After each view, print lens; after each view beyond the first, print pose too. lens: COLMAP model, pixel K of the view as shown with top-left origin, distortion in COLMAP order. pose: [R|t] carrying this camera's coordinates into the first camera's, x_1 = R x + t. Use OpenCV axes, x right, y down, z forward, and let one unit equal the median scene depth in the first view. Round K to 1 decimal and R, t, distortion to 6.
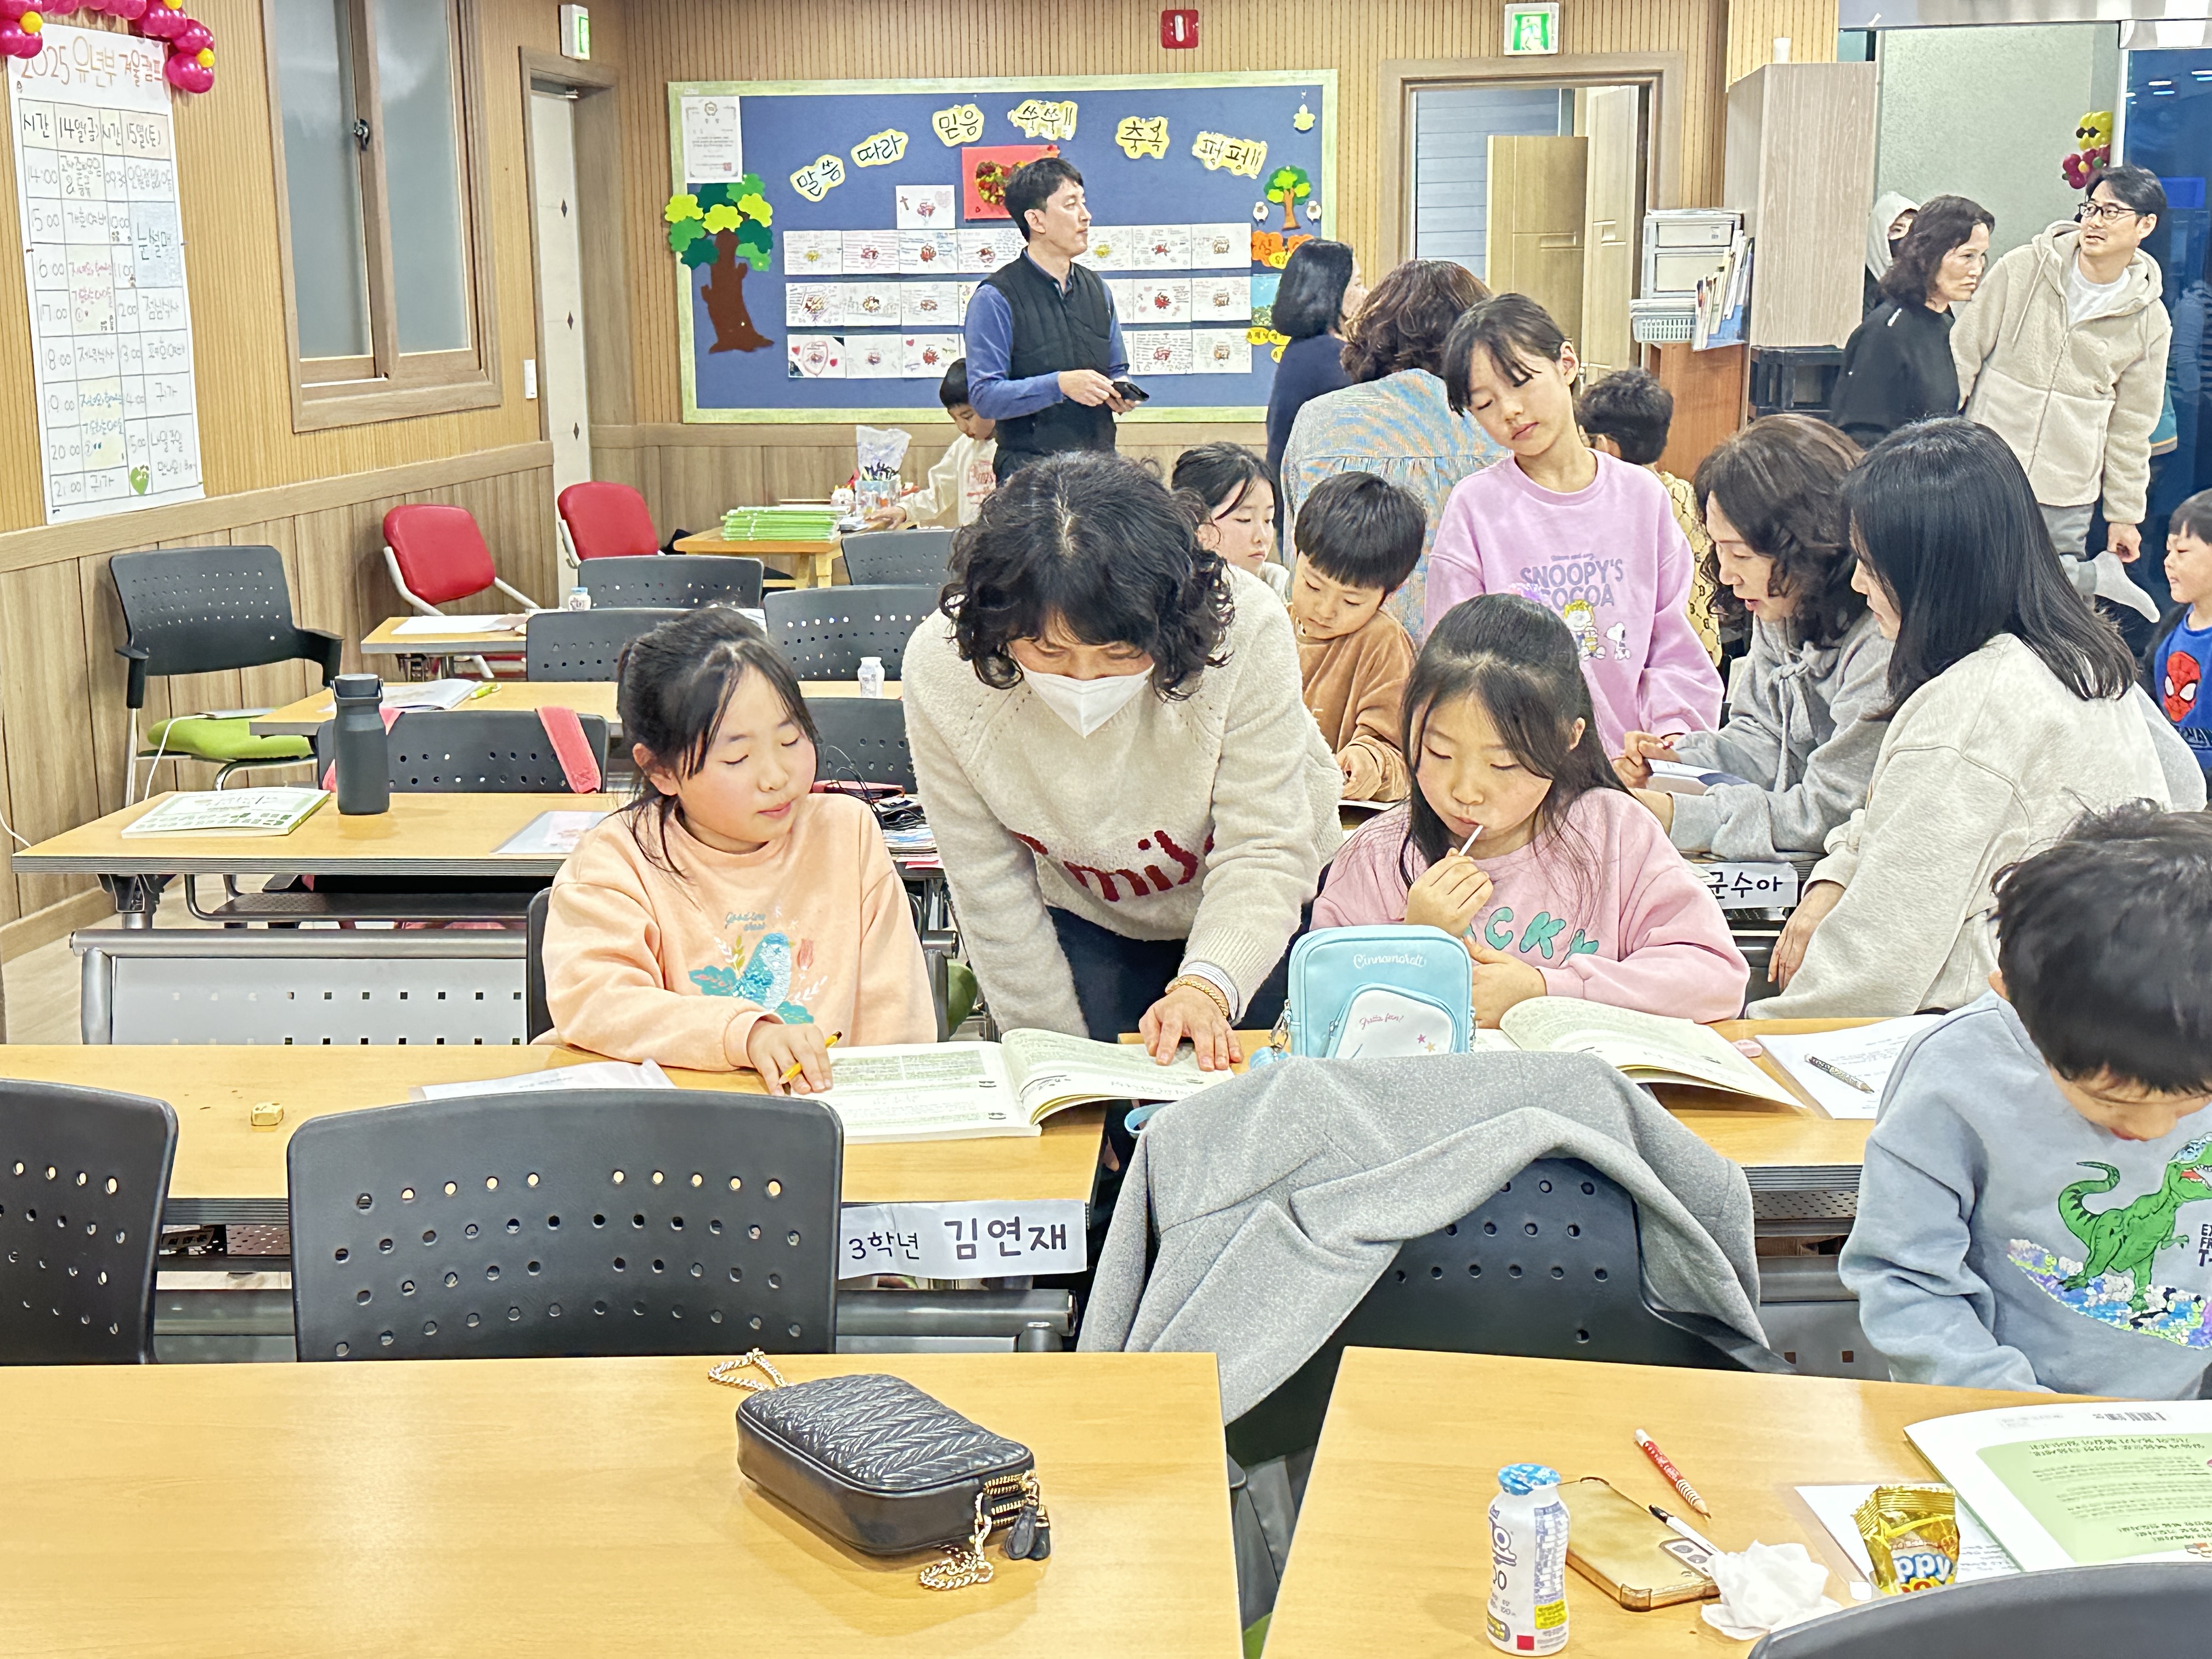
lens RADIAL K [[3143.3, 0, 1106.0], [0, 3143.3, 829.5], [0, 0, 1]] dist [0.221252, 0.075918]
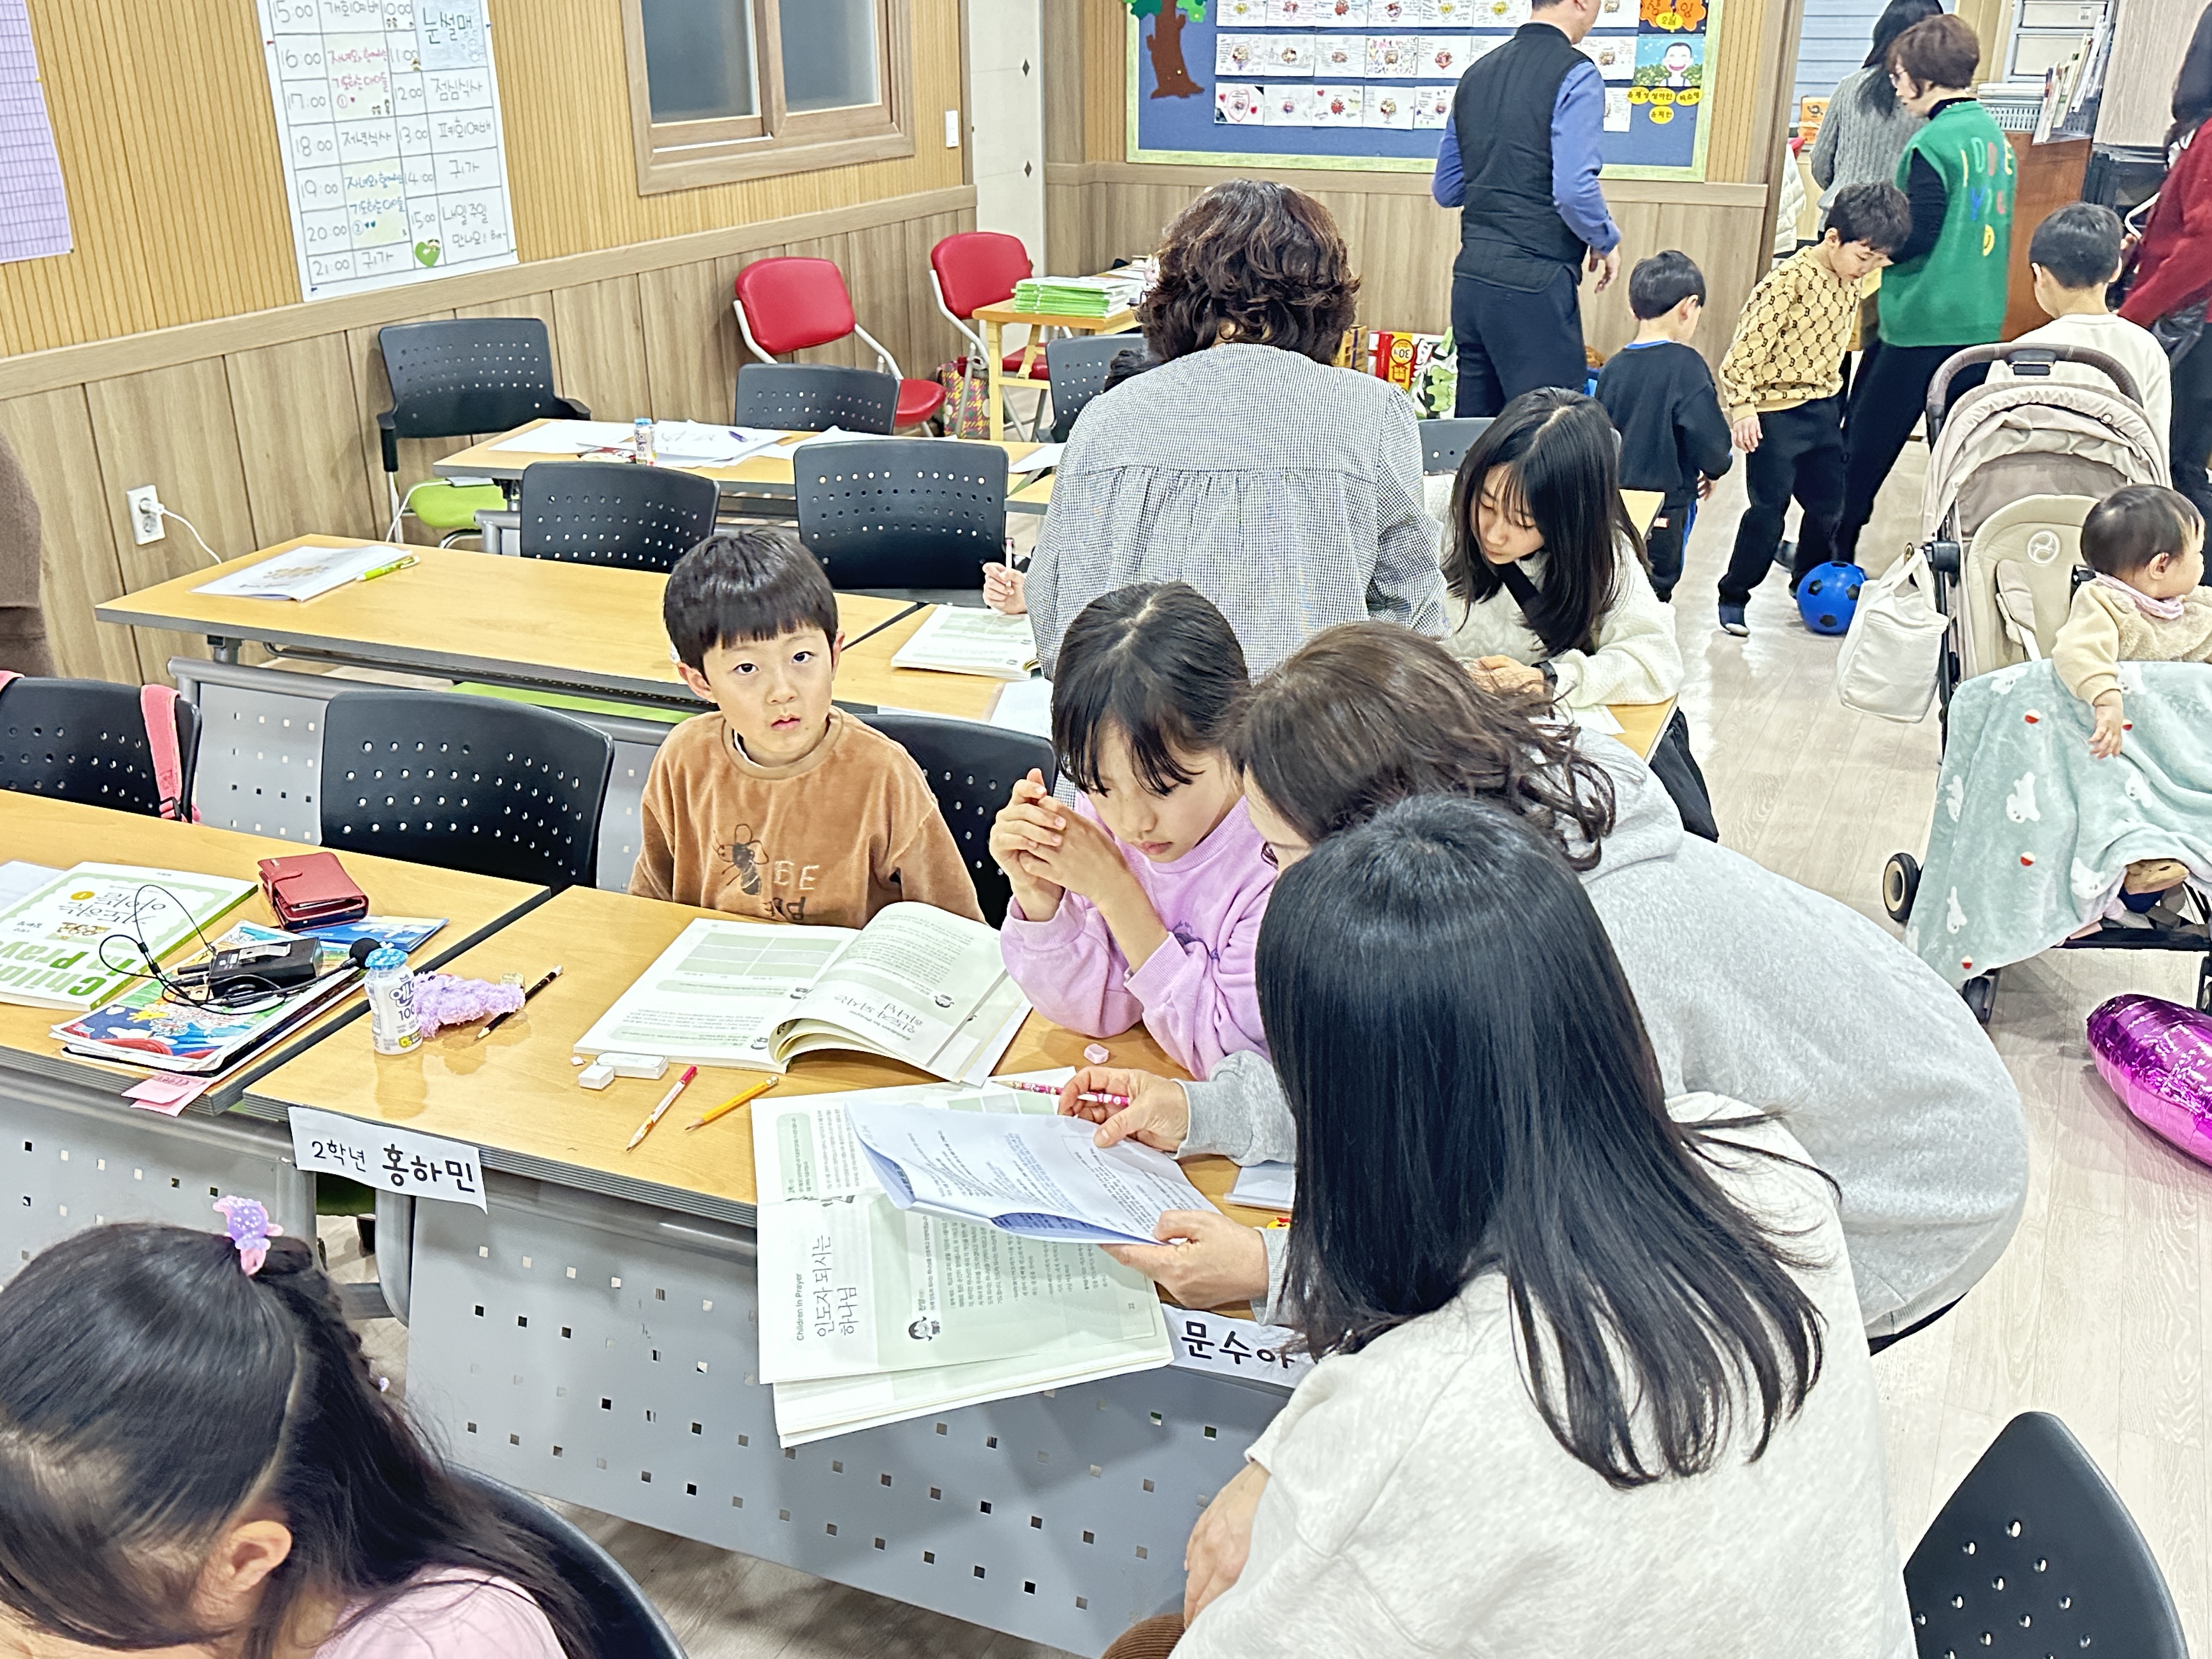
lens RADIAL K [[2058.7, 0, 1109.2], [0, 2058.7, 873.2], [0, 0, 1]] dist [0.110289, -0.150042]
pose [[0.953184, 0.133182, -0.271483, 0.125060], [-0.065010, 0.967048, 0.246156, -0.078230], [0.295321, -0.216983, 0.930432, 0.286920]]
